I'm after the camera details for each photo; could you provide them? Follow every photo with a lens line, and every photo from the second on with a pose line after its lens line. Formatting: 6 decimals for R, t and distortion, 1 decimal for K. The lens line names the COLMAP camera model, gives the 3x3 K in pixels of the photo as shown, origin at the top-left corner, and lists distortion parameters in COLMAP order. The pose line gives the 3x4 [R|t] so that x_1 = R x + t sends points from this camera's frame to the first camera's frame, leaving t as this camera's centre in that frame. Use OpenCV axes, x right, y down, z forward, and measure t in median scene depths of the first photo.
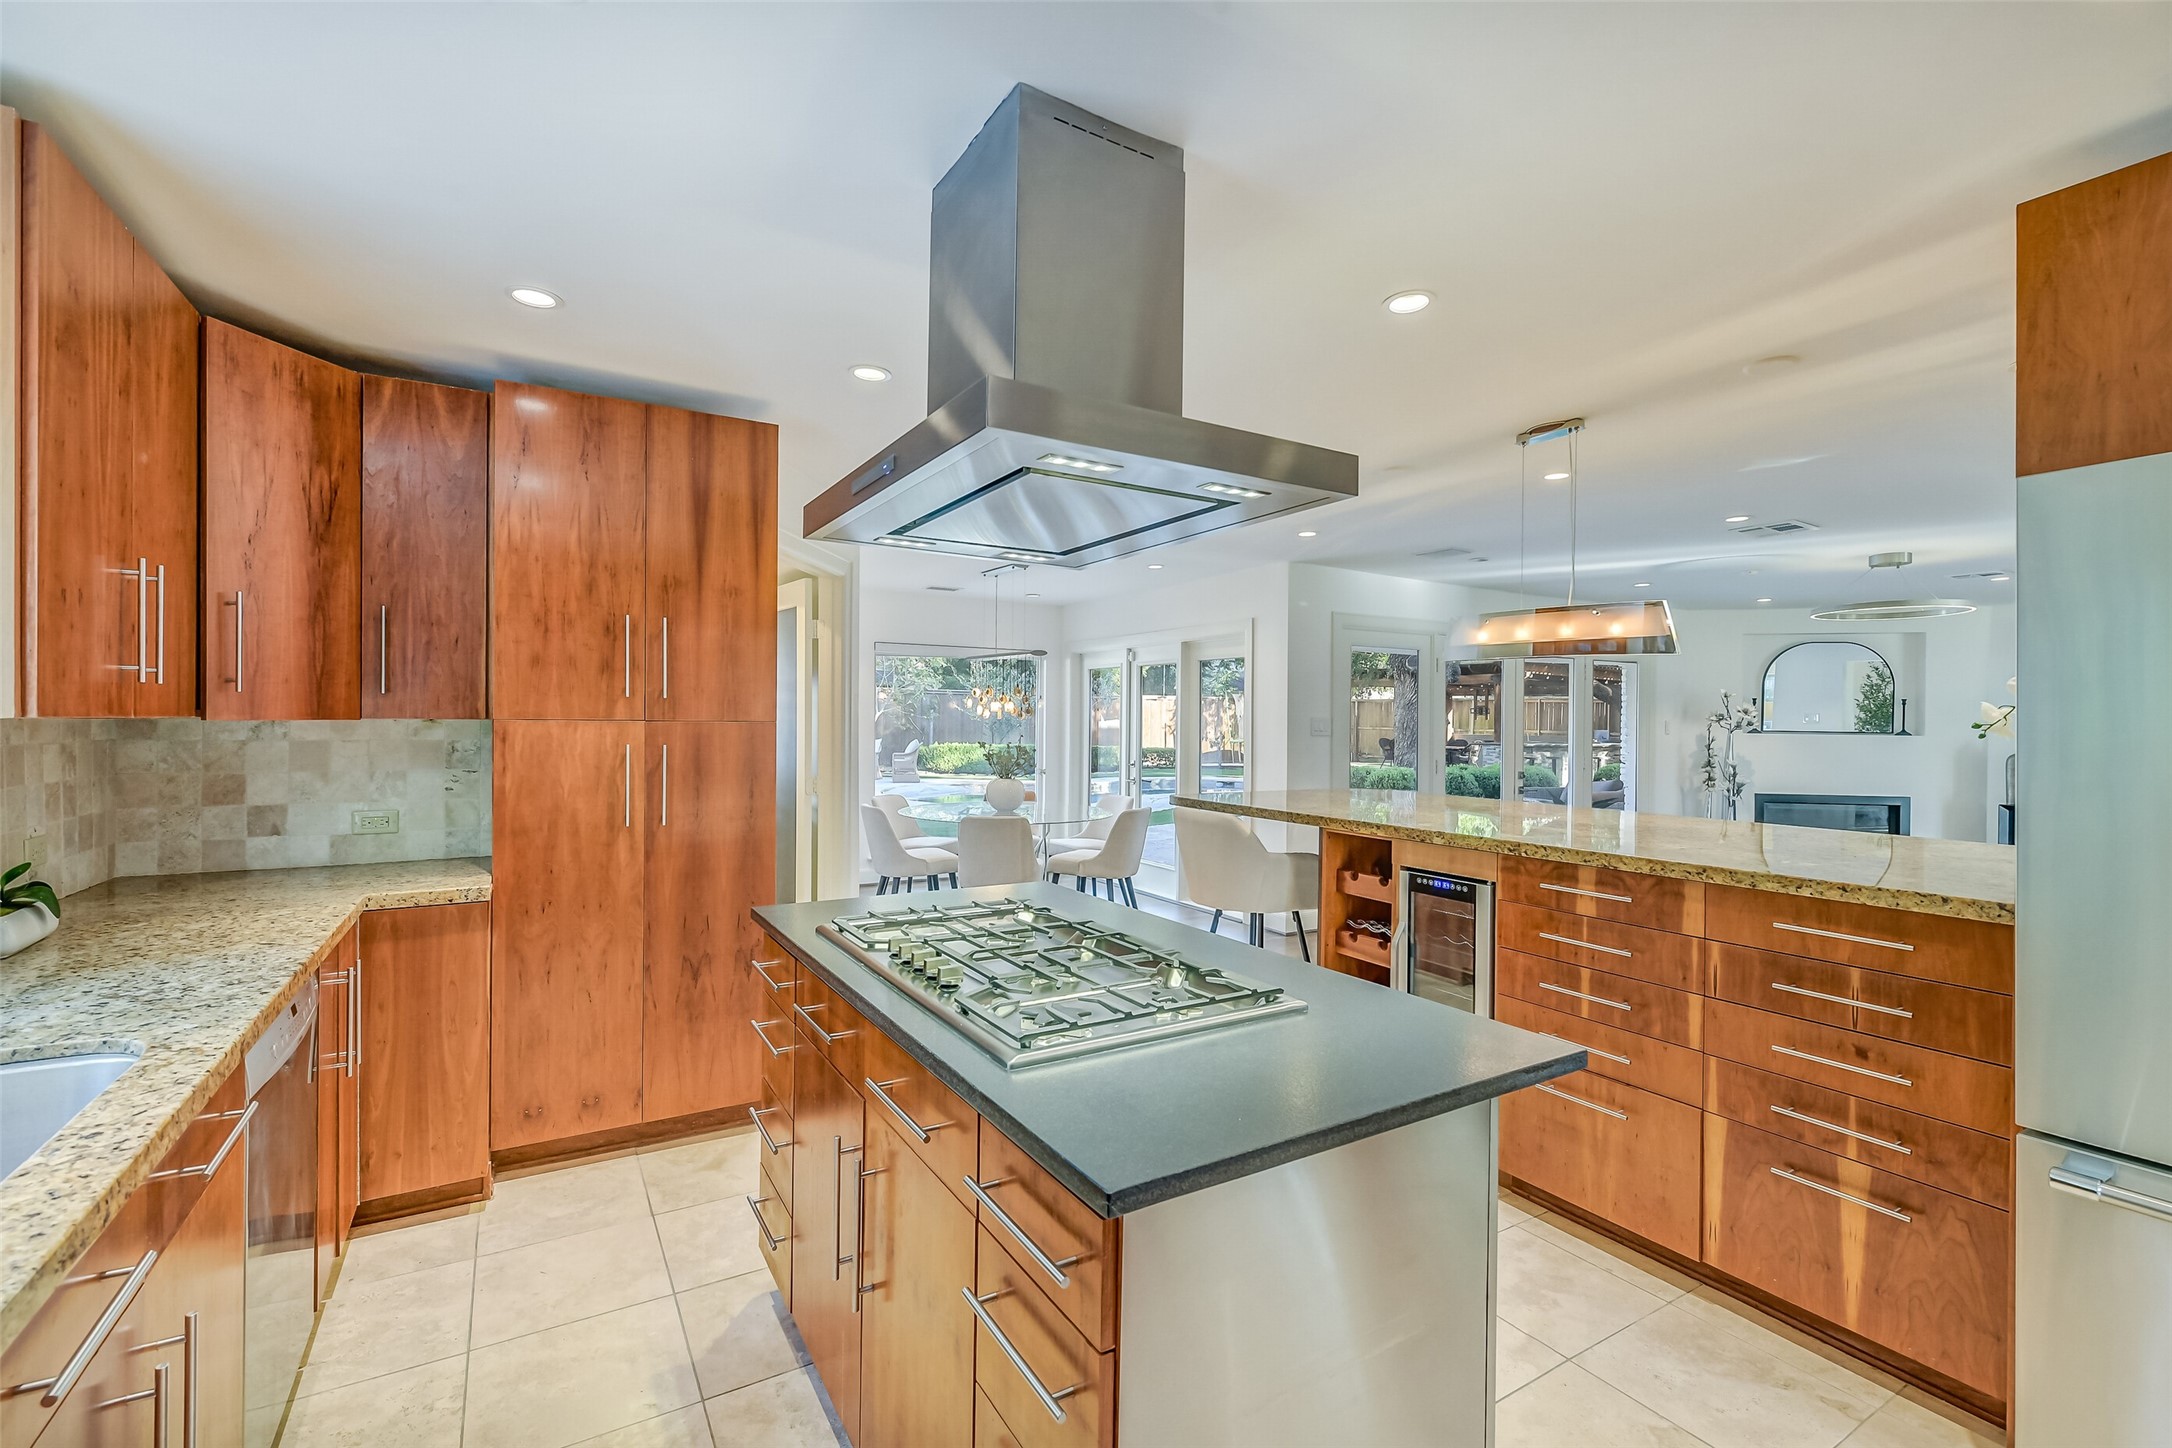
lens RADIAL K [[947.3, 0, 1085.7], [0, 947.3, 723.7], [0, 0, 1]] dist [-0.000074, -0.001579]
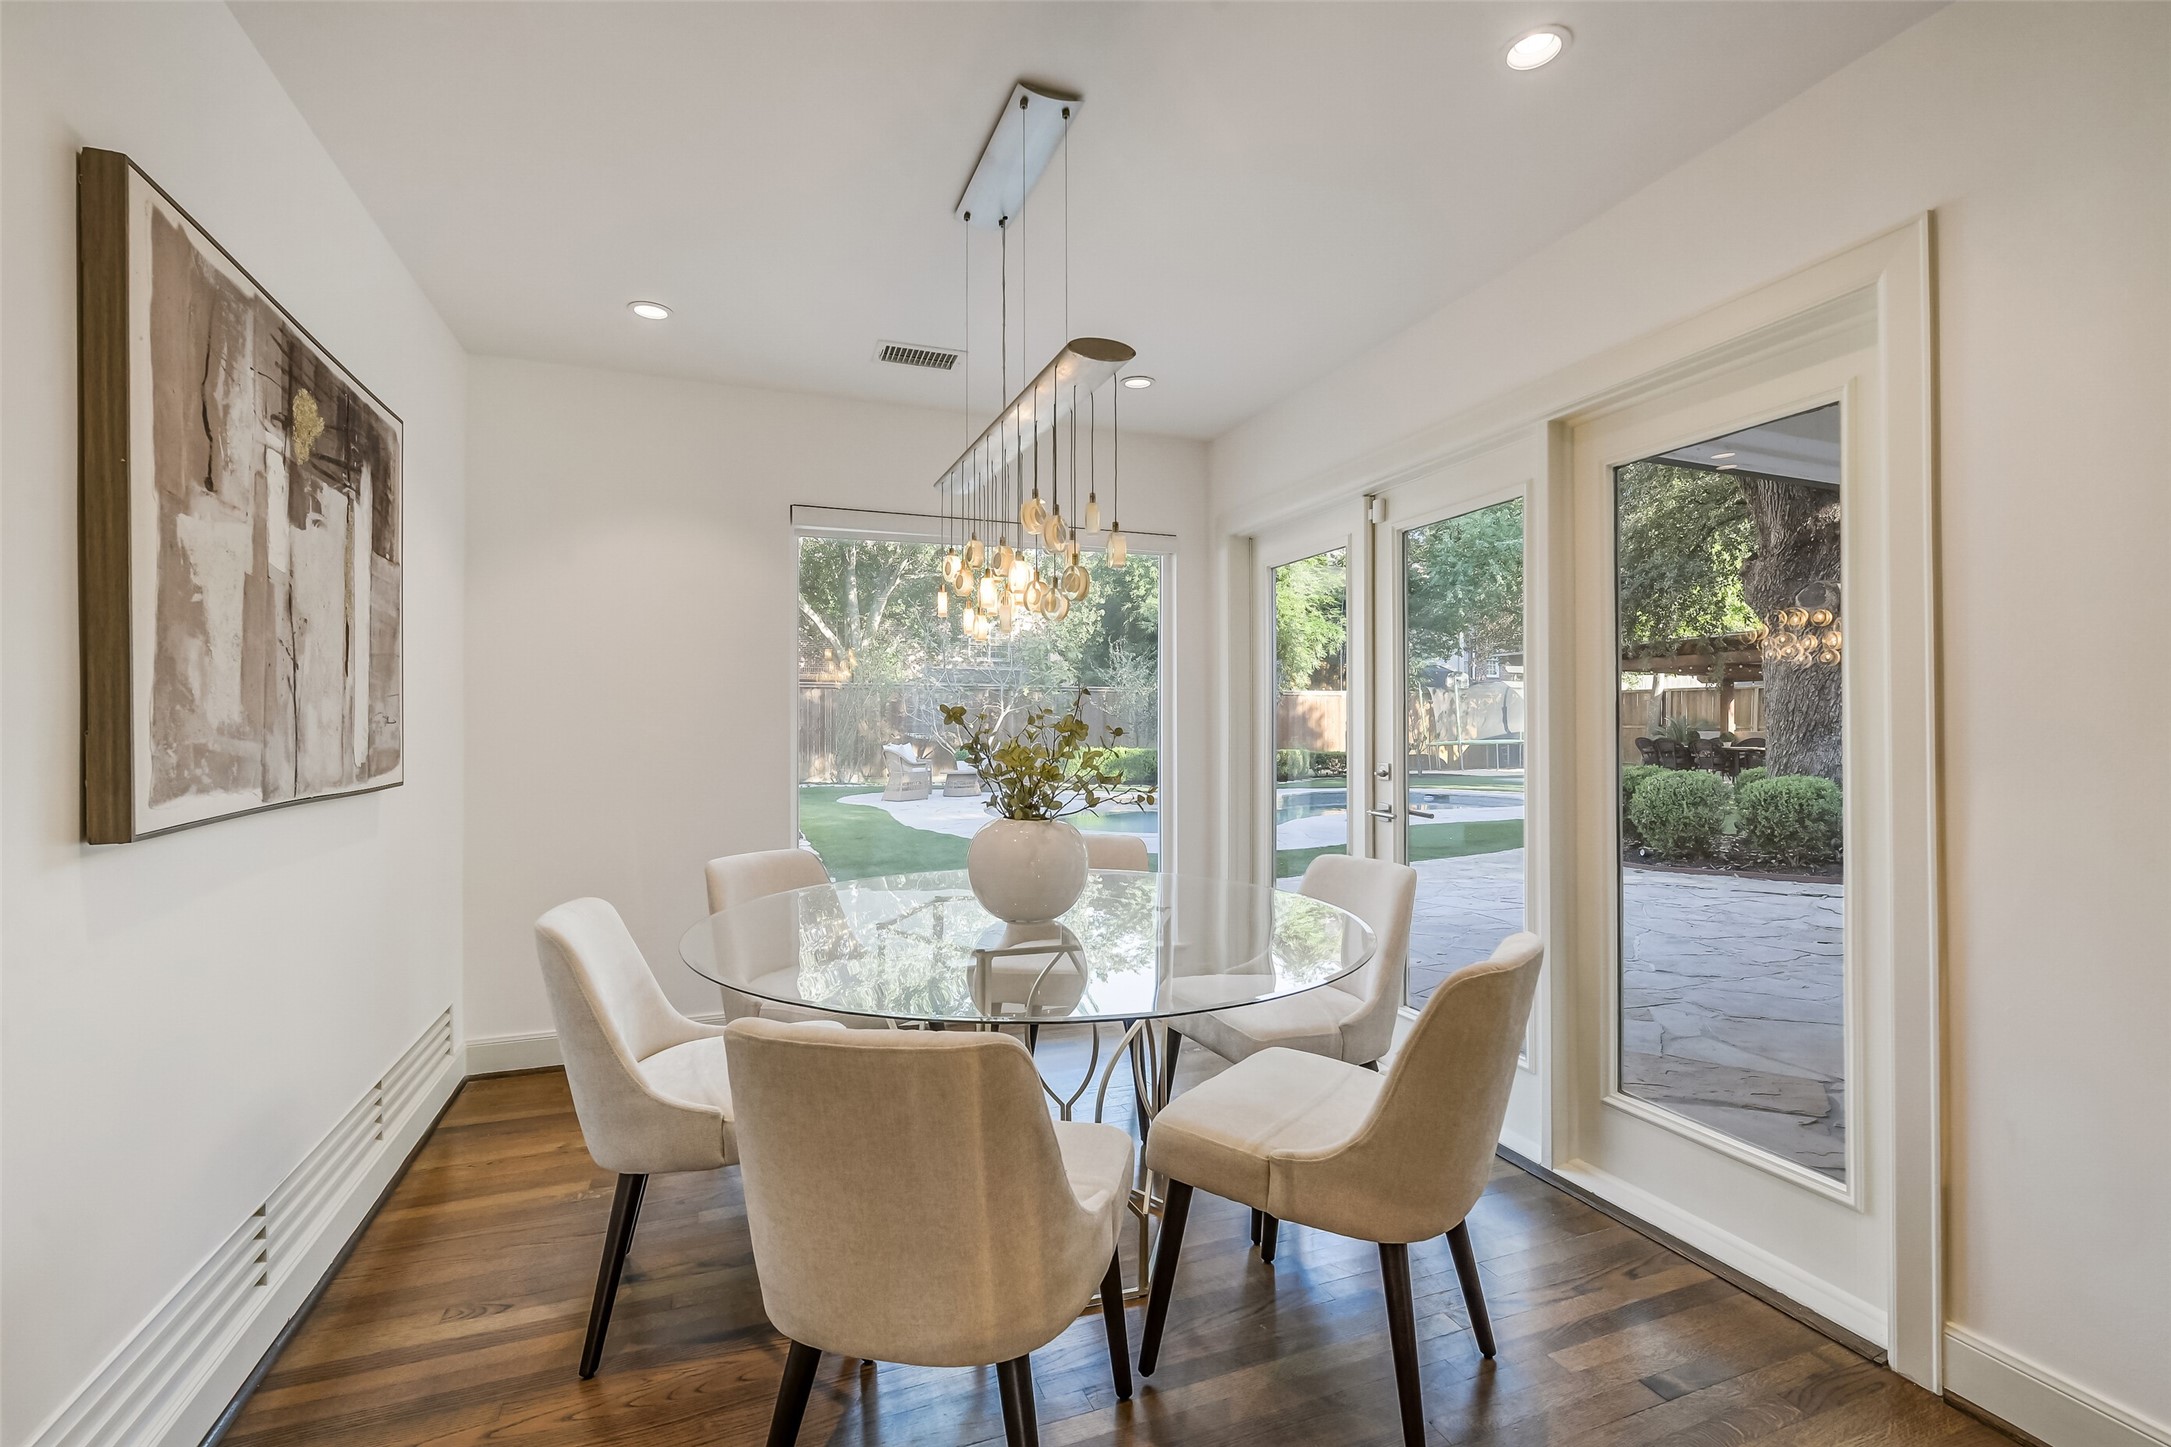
lens RADIAL K [[946.8, 0, 1084.6], [0, 946.8, 725.3], [0, 0, 1]] dist [-0.000074, -0.001579]
pose [[0.985392, -0.010212, -0.169997, -0.007682], [0.009062, 0.999931, -0.007540, 0.024278], [0.170062, 0.005889, 0.985416, 0.573069]]
